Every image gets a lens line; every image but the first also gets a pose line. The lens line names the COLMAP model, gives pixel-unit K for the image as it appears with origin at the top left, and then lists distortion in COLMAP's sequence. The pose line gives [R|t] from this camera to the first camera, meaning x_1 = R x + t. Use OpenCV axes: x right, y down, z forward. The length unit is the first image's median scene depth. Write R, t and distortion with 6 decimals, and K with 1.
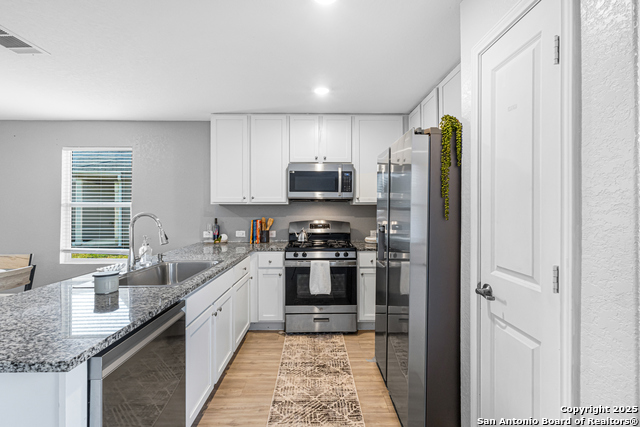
lens RADIAL K [[295.3, 0, 318.2], [0, 295.3, 208.5], [0, 0, 1]] dist [0.004498, -0.000349]
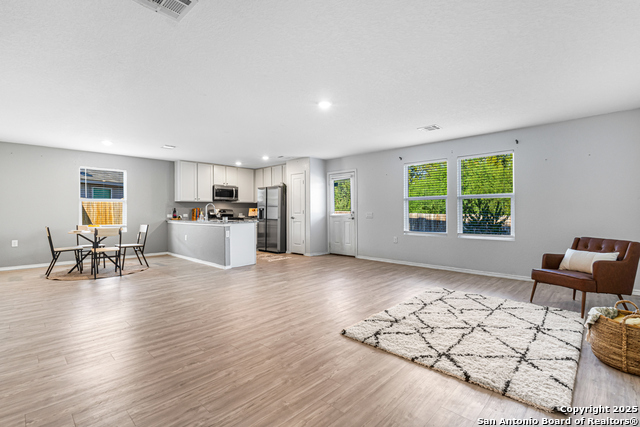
lens RADIAL K [[295.3, 0, 316.5], [0, 295.3, 212.2], [0, 0, 1]] dist [0.004498, -0.000349]
pose [[0.699641, -0.005793, 0.714471, -1.249139], [-0.001129, 0.999957, 0.009213, 0.046105], [-0.714494, -0.007252, 0.699604, -1.300689]]
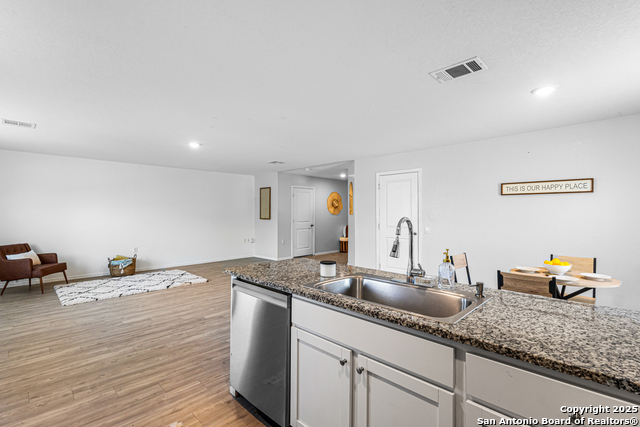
lens RADIAL K [[295.3, 0, 316.0], [0, 295.3, 213.8], [0, 0, 1]] dist [0.004498, -0.000349]
pose [[-0.710079, -0.003859, -0.704111, 0.108811], [0.002676, 0.999963, -0.008179, 0.008509], [0.704116, -0.007692, -0.710043, 0.823175]]
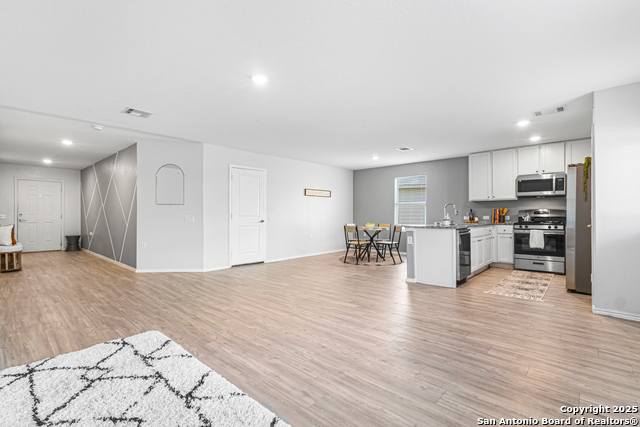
lens RADIAL K [[295.3, 0, 320.2], [0, 295.3, 215.8], [0, 0, 1]] dist [0.004498, -0.000349]
pose [[0.733256, -0.000836, -0.679953, 0.235813], [0.009668, 0.999911, 0.009196, 0.054414], [0.679884, -0.013317, 0.733198, -1.081641]]
